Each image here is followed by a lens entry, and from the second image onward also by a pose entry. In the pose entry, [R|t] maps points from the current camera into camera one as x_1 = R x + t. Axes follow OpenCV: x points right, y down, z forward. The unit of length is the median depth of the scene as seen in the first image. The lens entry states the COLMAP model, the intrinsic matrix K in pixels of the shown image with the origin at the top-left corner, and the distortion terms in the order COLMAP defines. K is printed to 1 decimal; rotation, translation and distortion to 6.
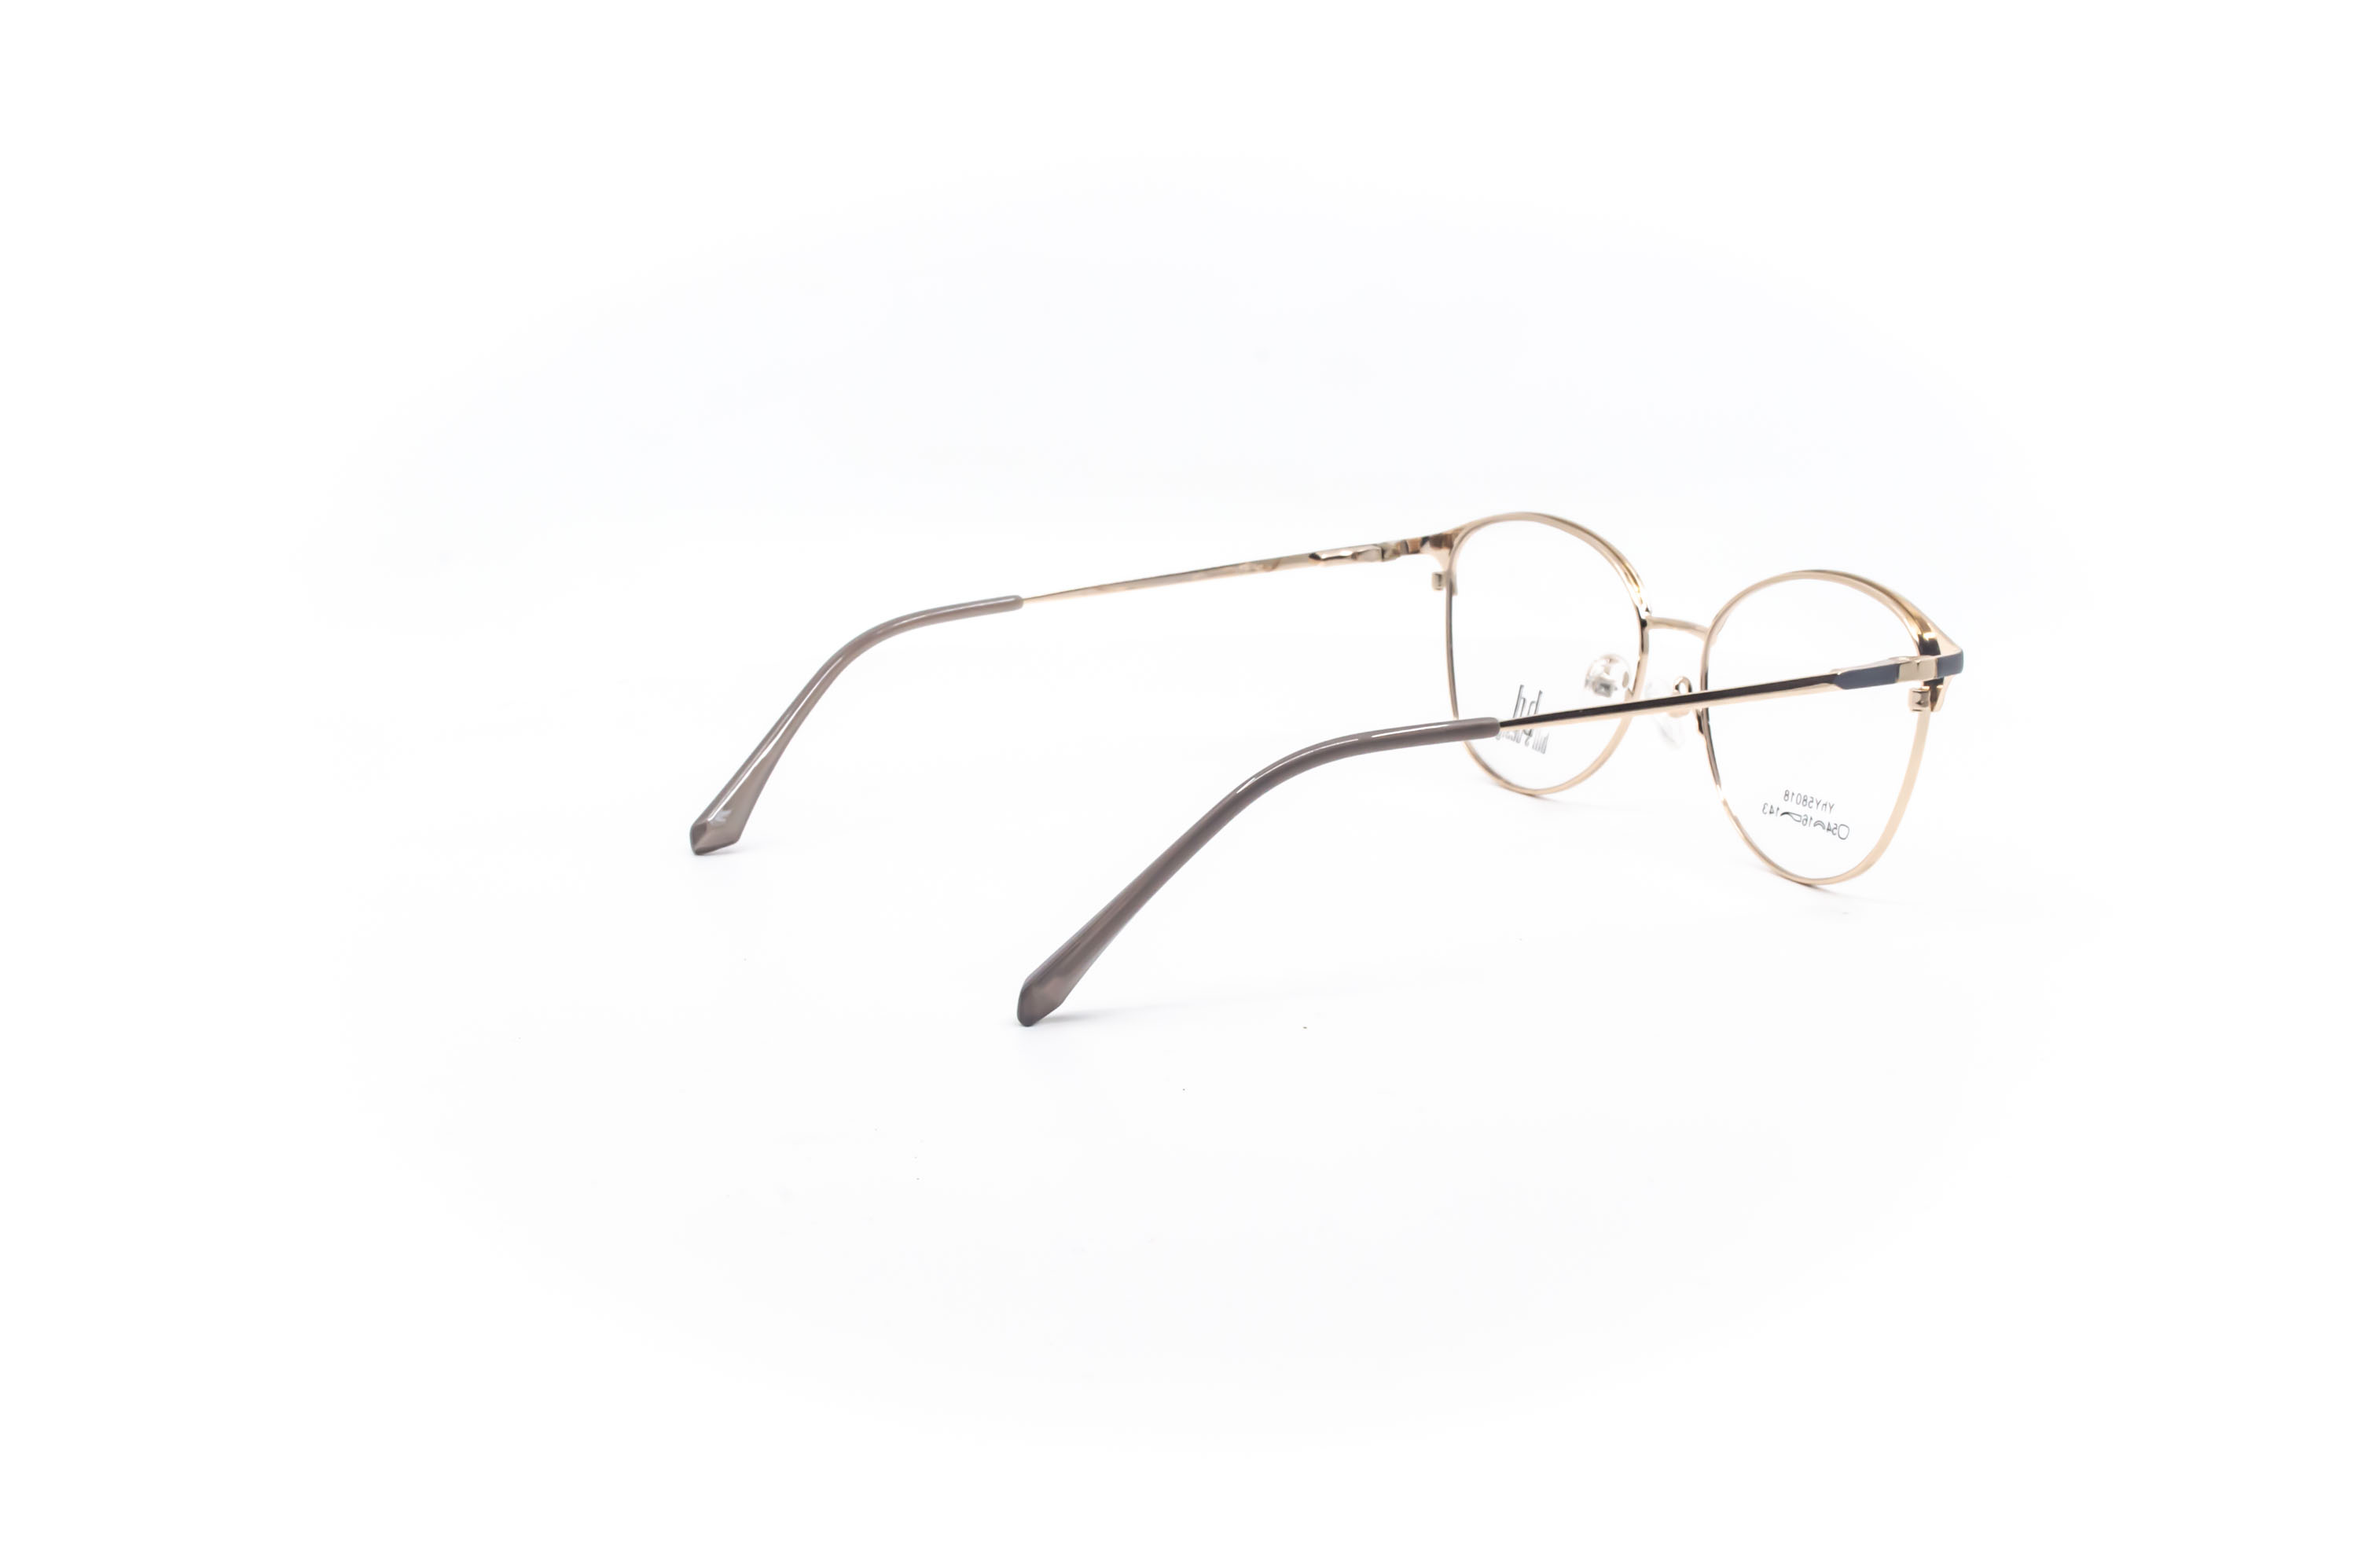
lens RADIAL K [[3023.3, 0, 1179.0], [0, 3023.3, 784.0], [0, 0, 1]] dist [-0.068734, -0.015702]
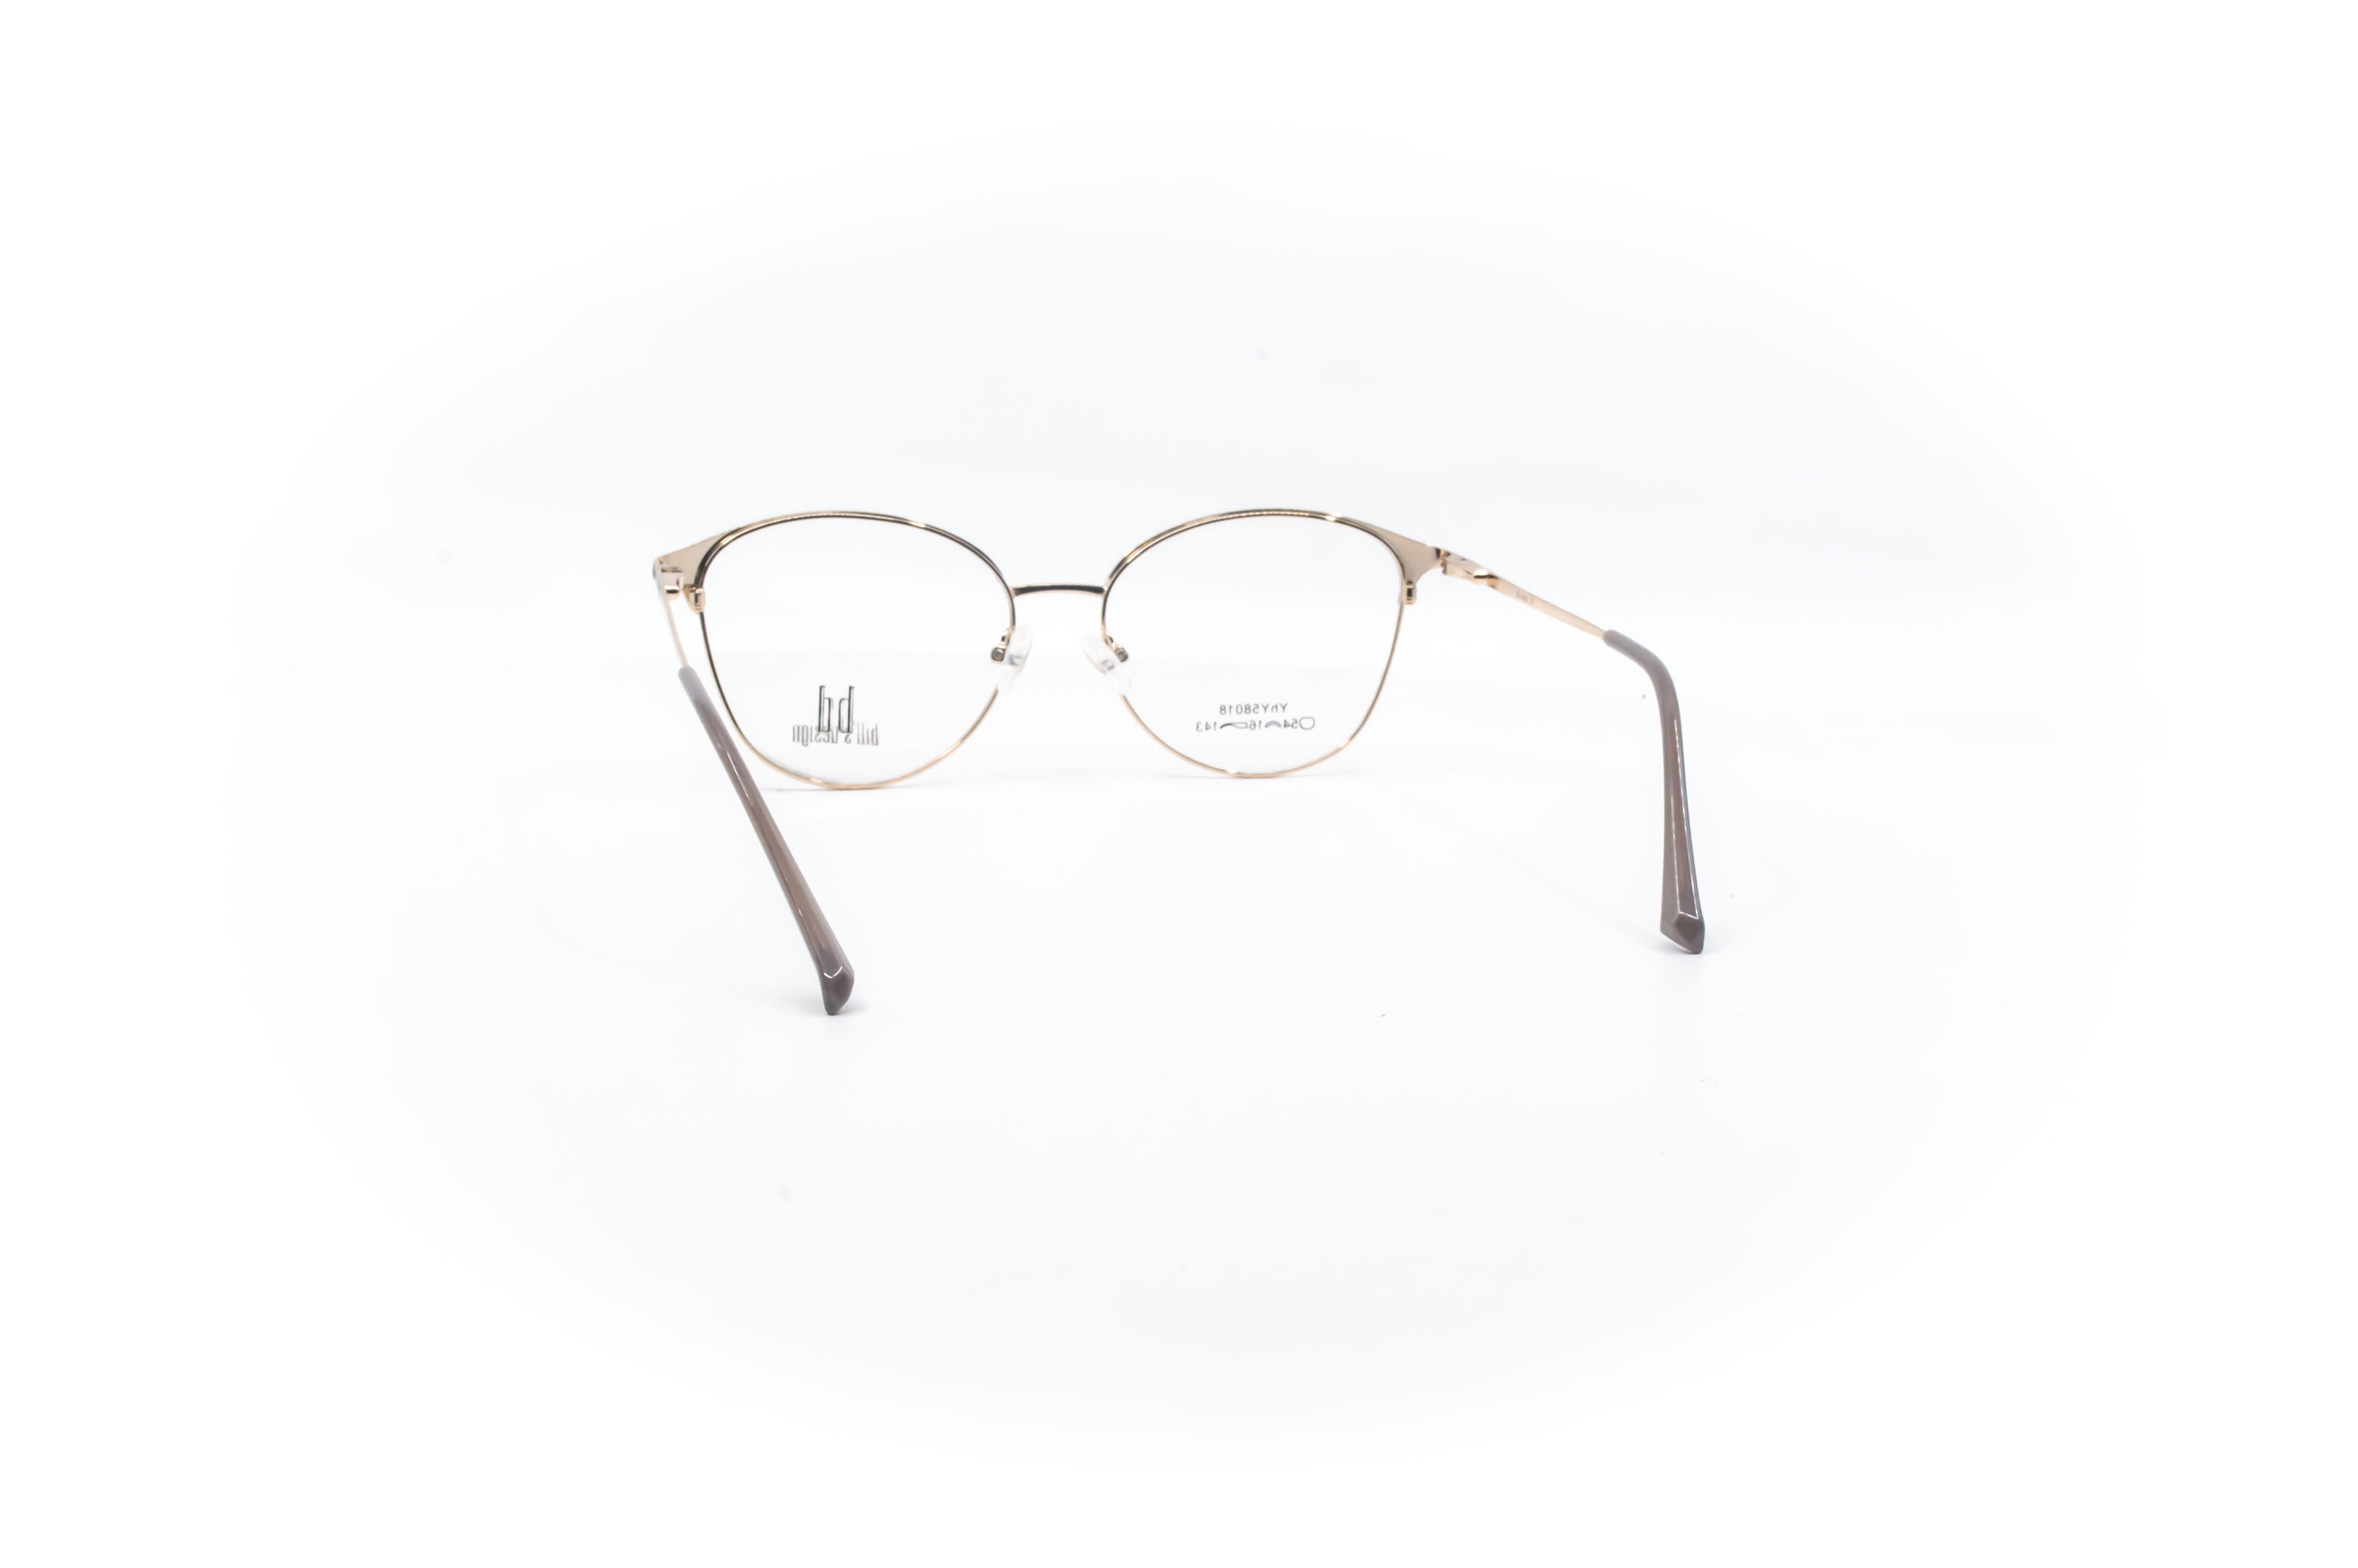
lens RADIAL K [[3023.3, 0, 1179.0], [0, 3023.3, 784.0], [0, 0, 1]] dist [-0.068734, -0.015702]
pose [[0.243936, -0.187962, 0.951402, -0.869599], [0.181638, 0.972532, 0.145565, -0.133974], [-0.952629, 0.137302, 0.271377, 0.670561]]
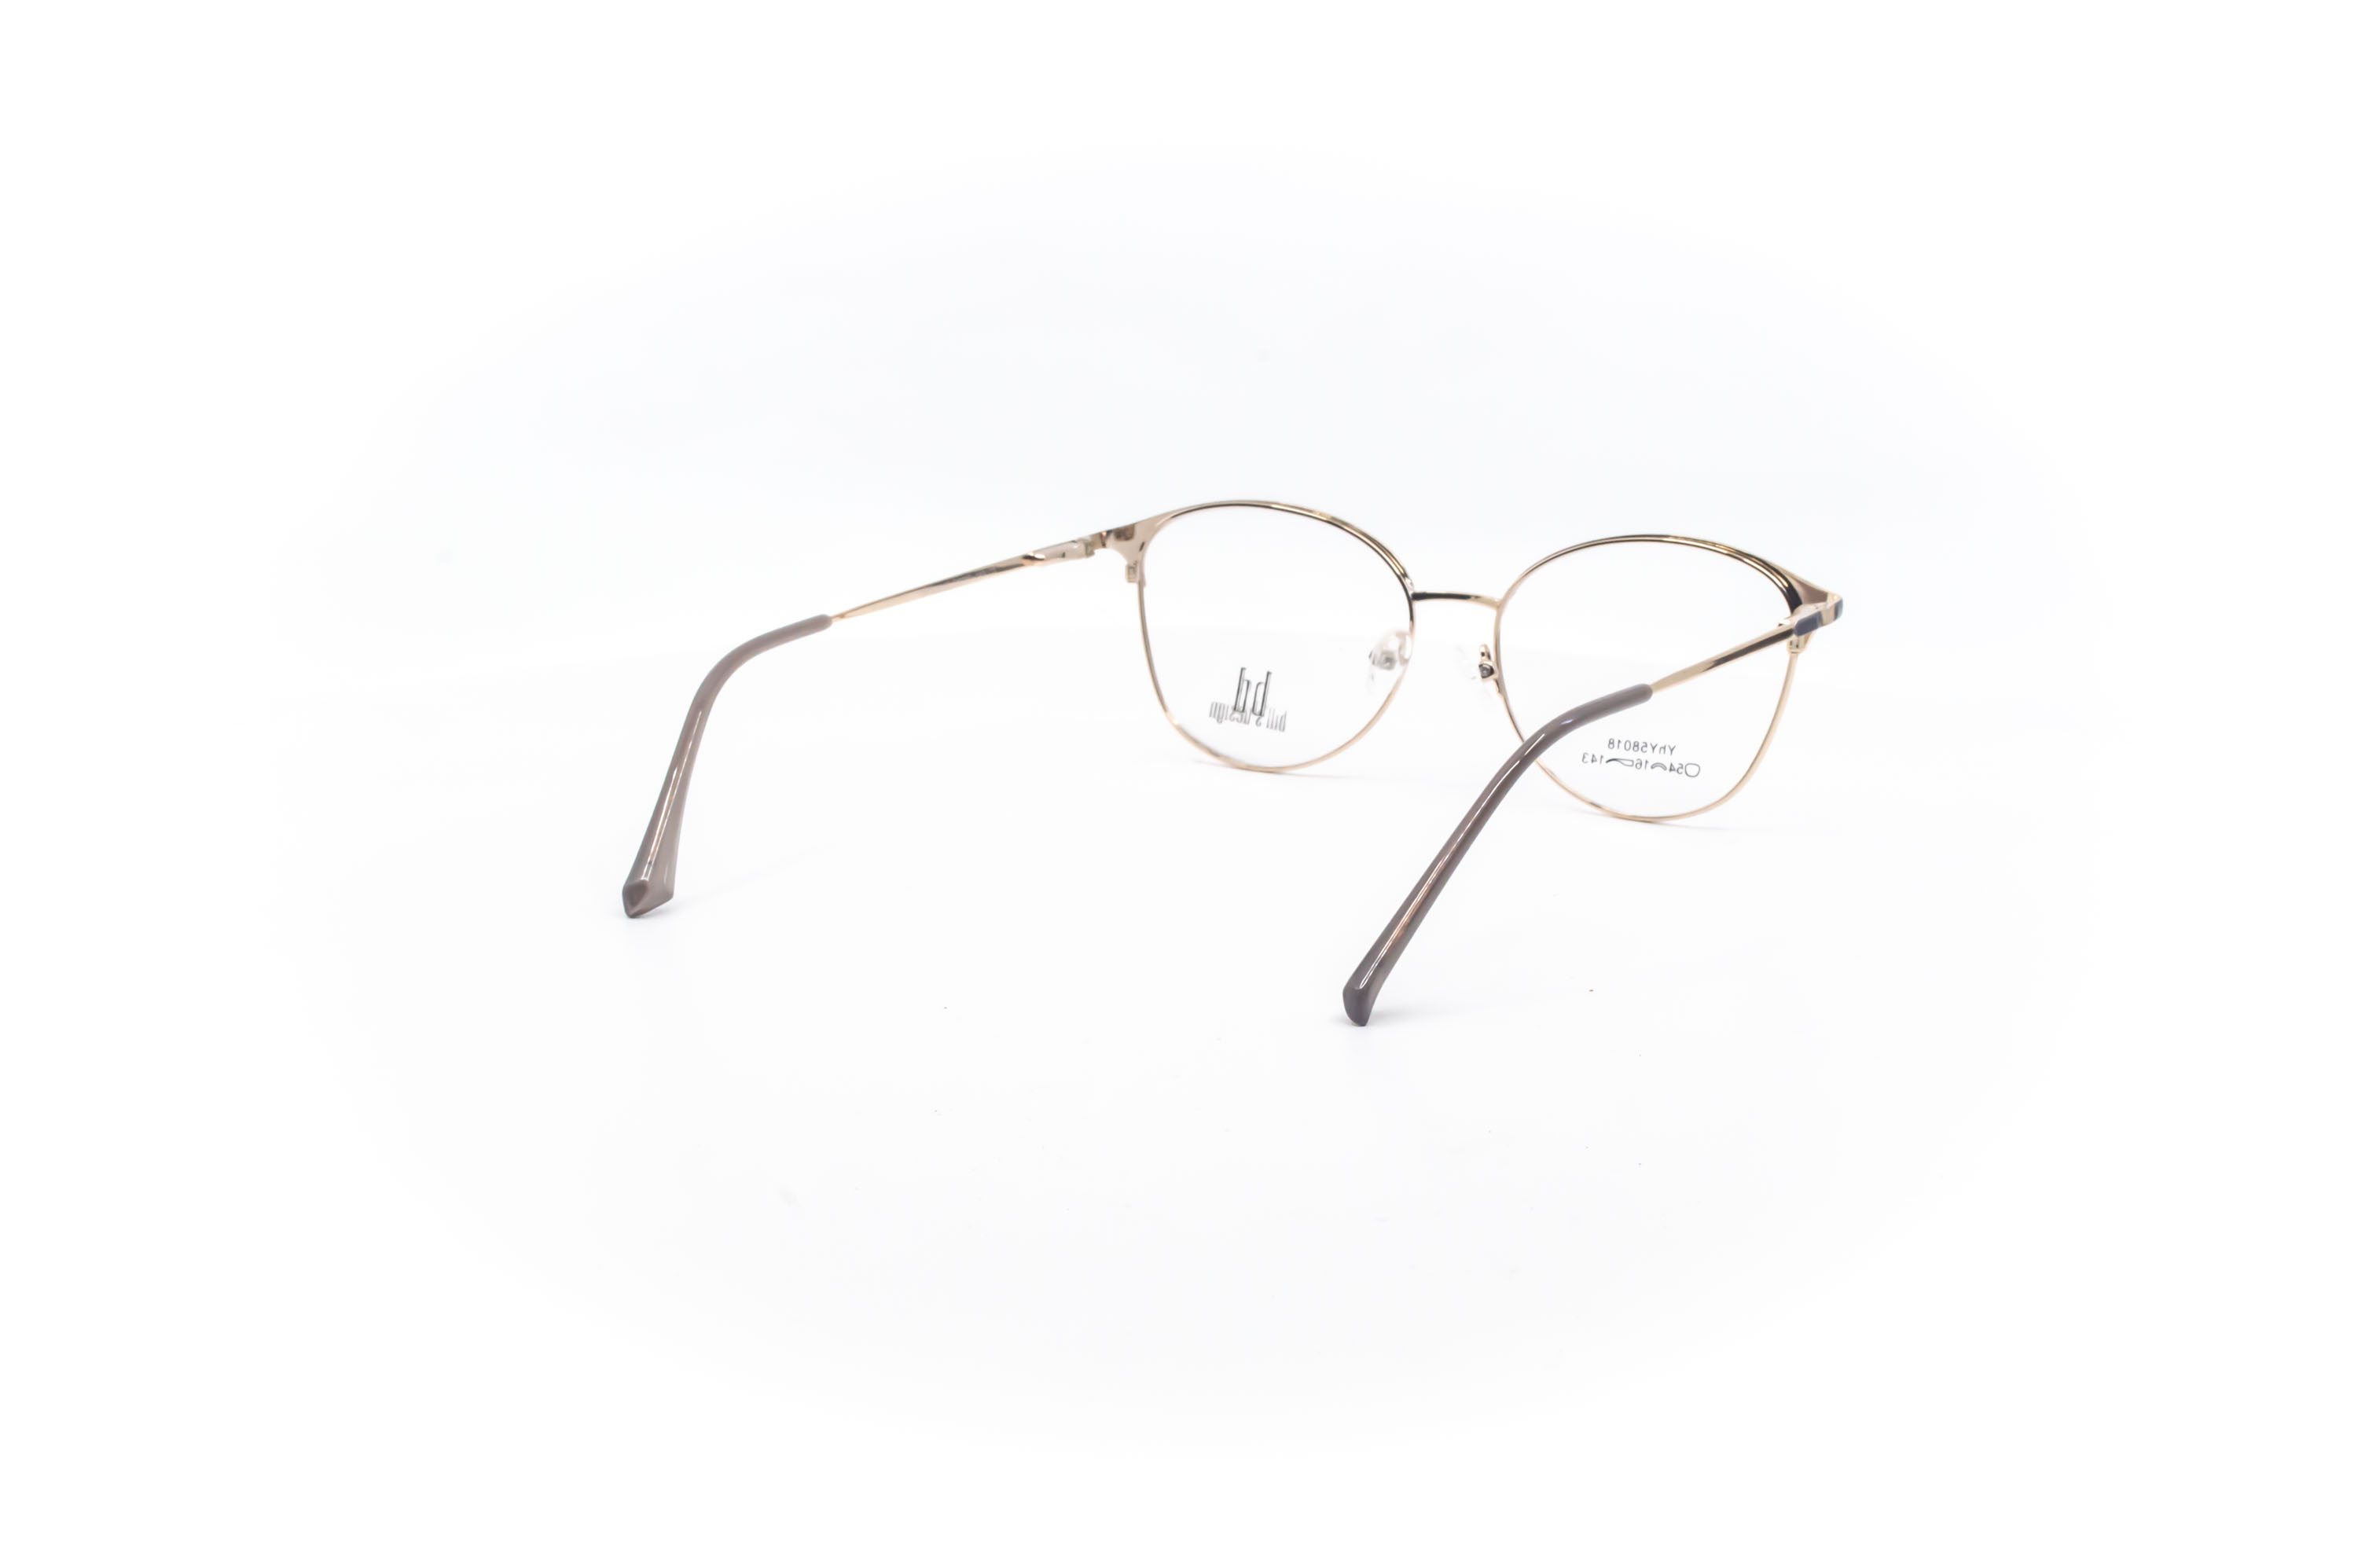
lens RADIAL K [[3023.3, 0, 1179.0], [0, 3023.3, 784.0], [0, 0, 1]] dist [-0.068734, -0.015702]
pose [[0.864152, -0.097570, 0.493682, -0.451541], [0.096646, 0.994940, 0.027465, -0.025542], [-0.493863, 0.023979, 0.869209, 0.121780]]
